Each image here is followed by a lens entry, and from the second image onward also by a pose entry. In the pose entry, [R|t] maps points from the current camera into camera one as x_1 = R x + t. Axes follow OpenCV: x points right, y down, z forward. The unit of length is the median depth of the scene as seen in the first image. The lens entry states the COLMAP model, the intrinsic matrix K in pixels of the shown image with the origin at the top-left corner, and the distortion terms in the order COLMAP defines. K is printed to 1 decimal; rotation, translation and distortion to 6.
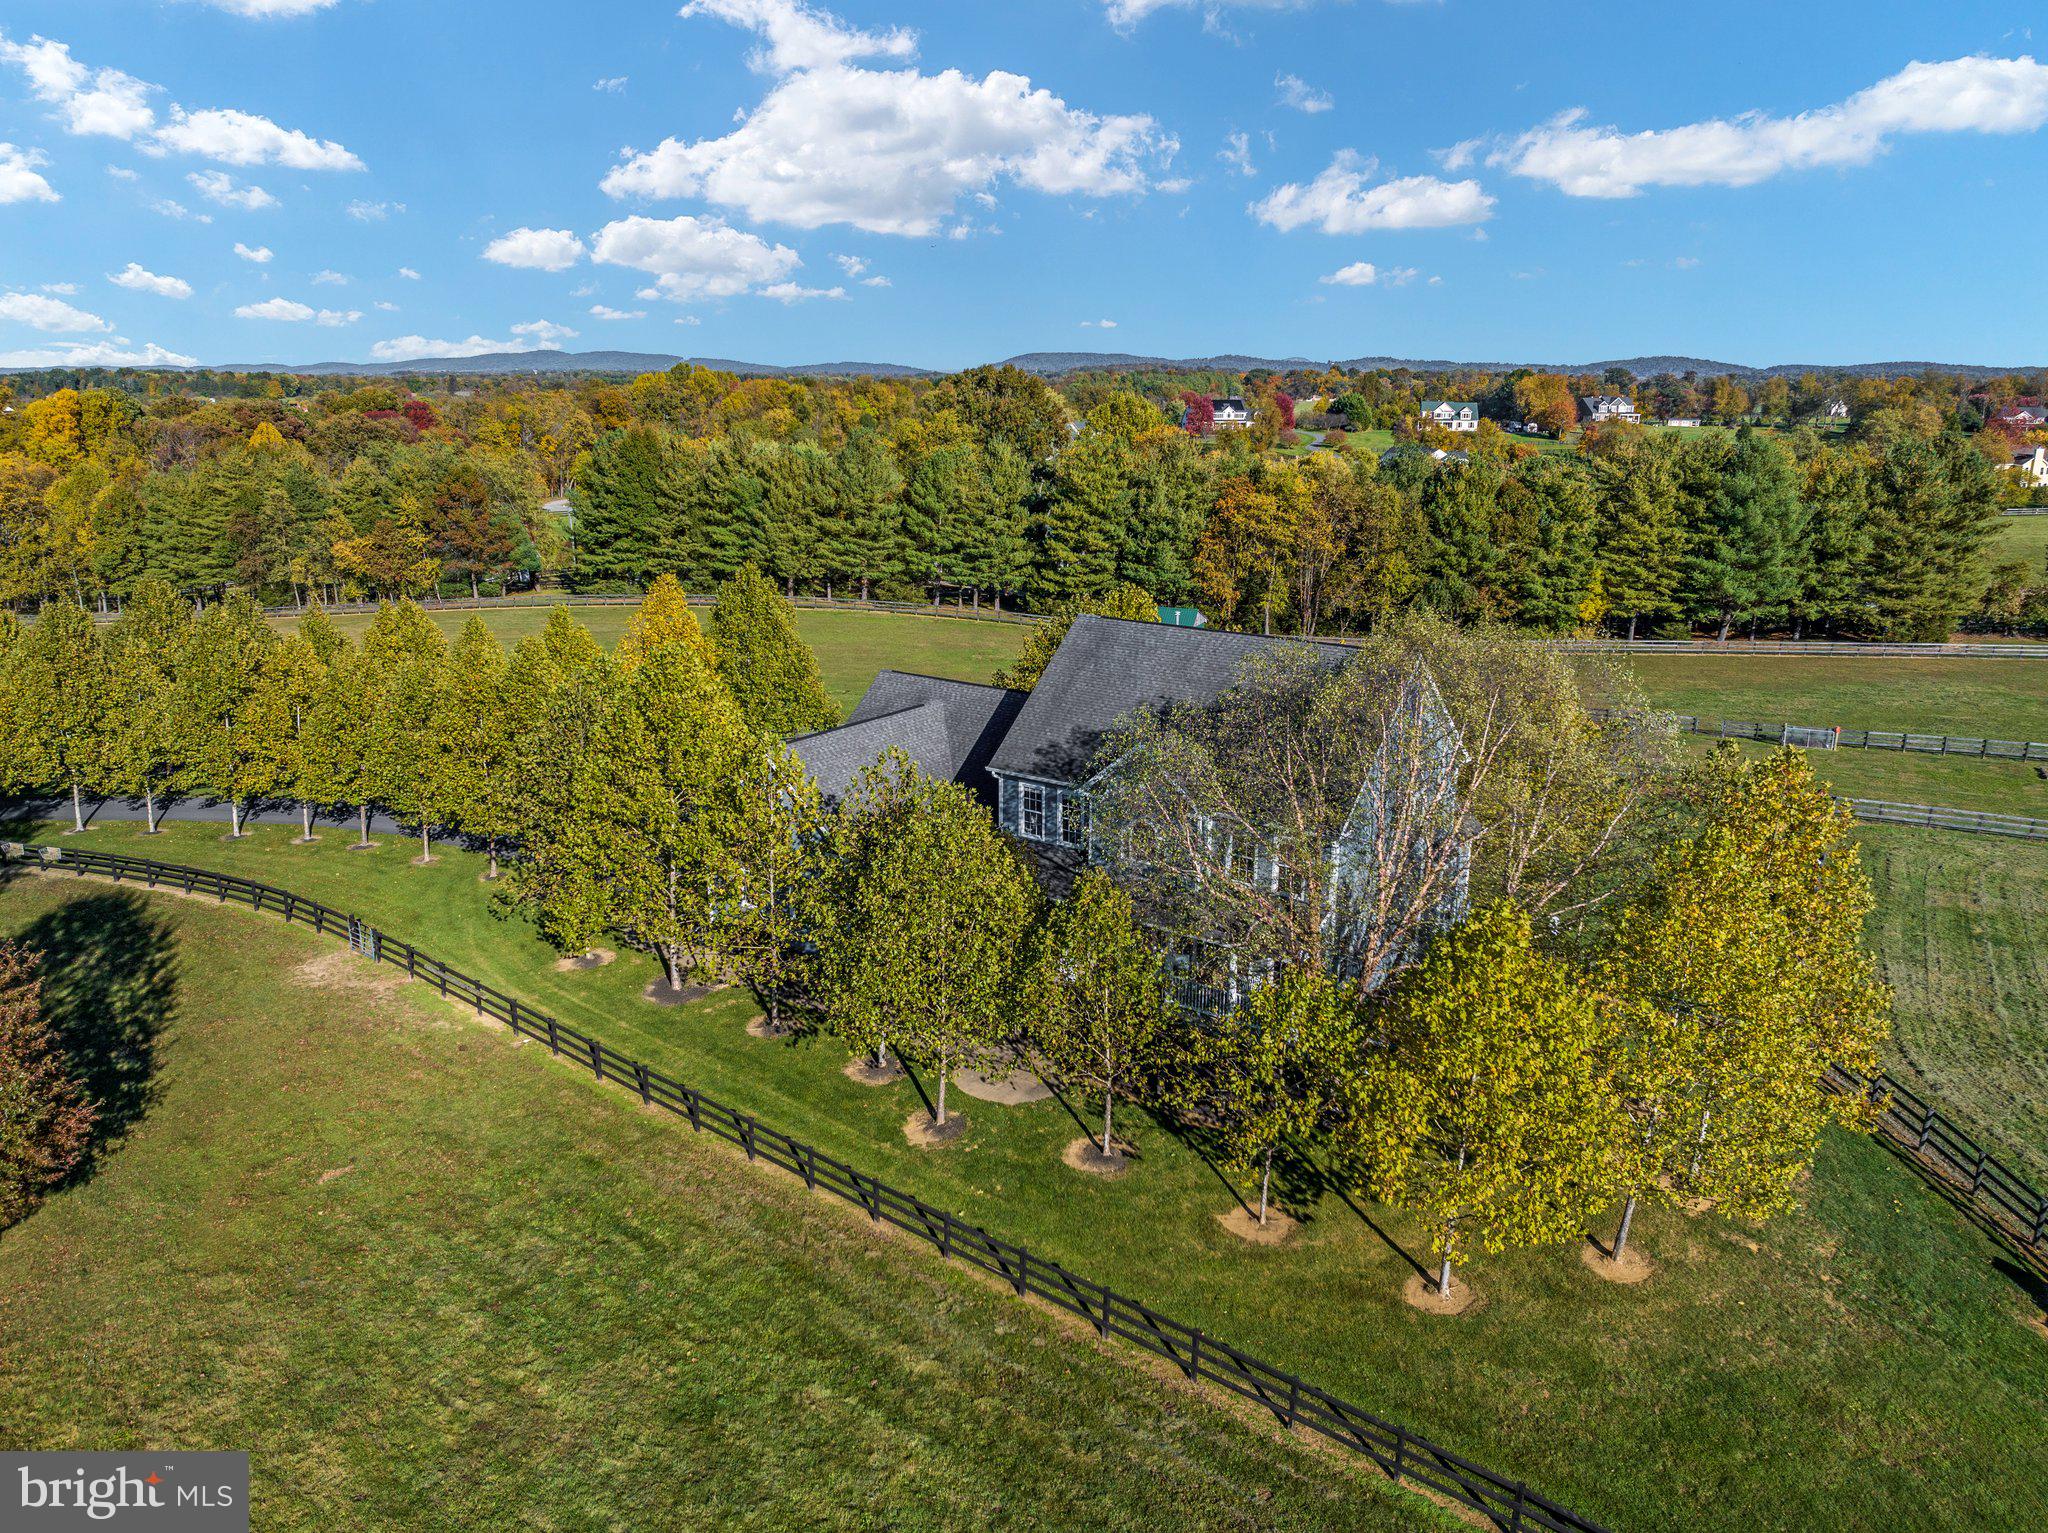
lens RADIAL K [[1496.5, 0, 1022.0], [0, 1496.5, 769.3], [0, 0, 1]] dist [-0.053123, 0.015312]
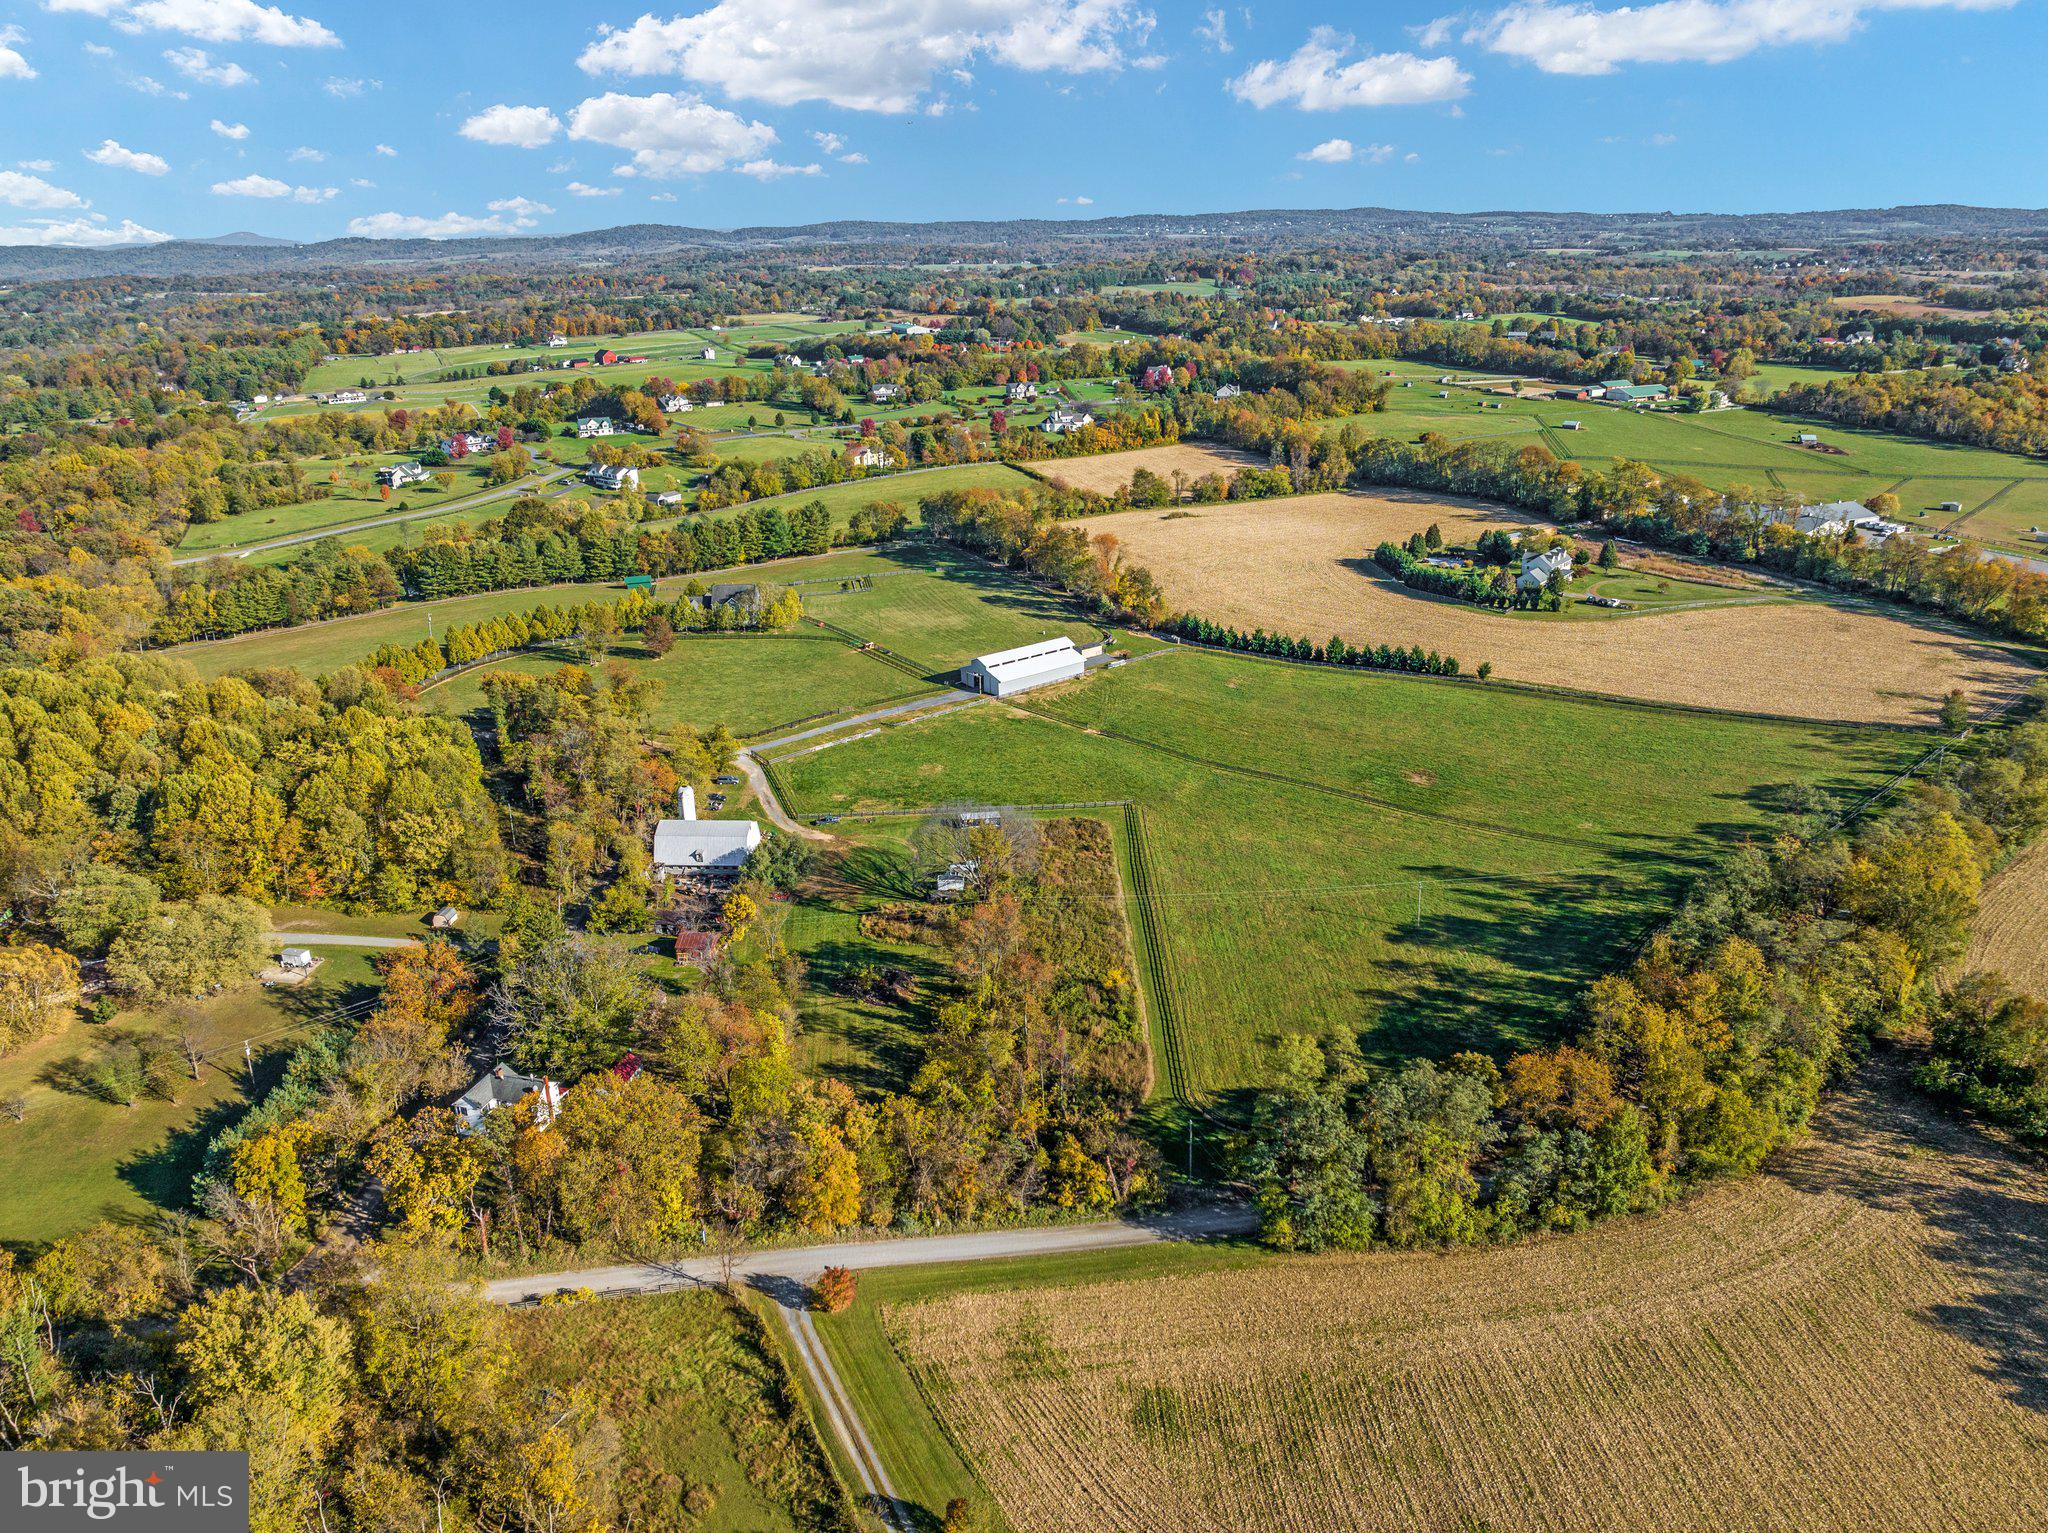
lens RADIAL K [[1496.5, 0, 1024.7], [0, 1496.5, 767.4], [0, 0, 1]] dist [-0.053123, 0.015312]
pose [[0.803104, -0.226417, 0.551143, -1.242914], [0.180900, 0.973980, 0.136524, 0.023243], [-0.567714, -0.009941, 0.823166, -2.518995]]
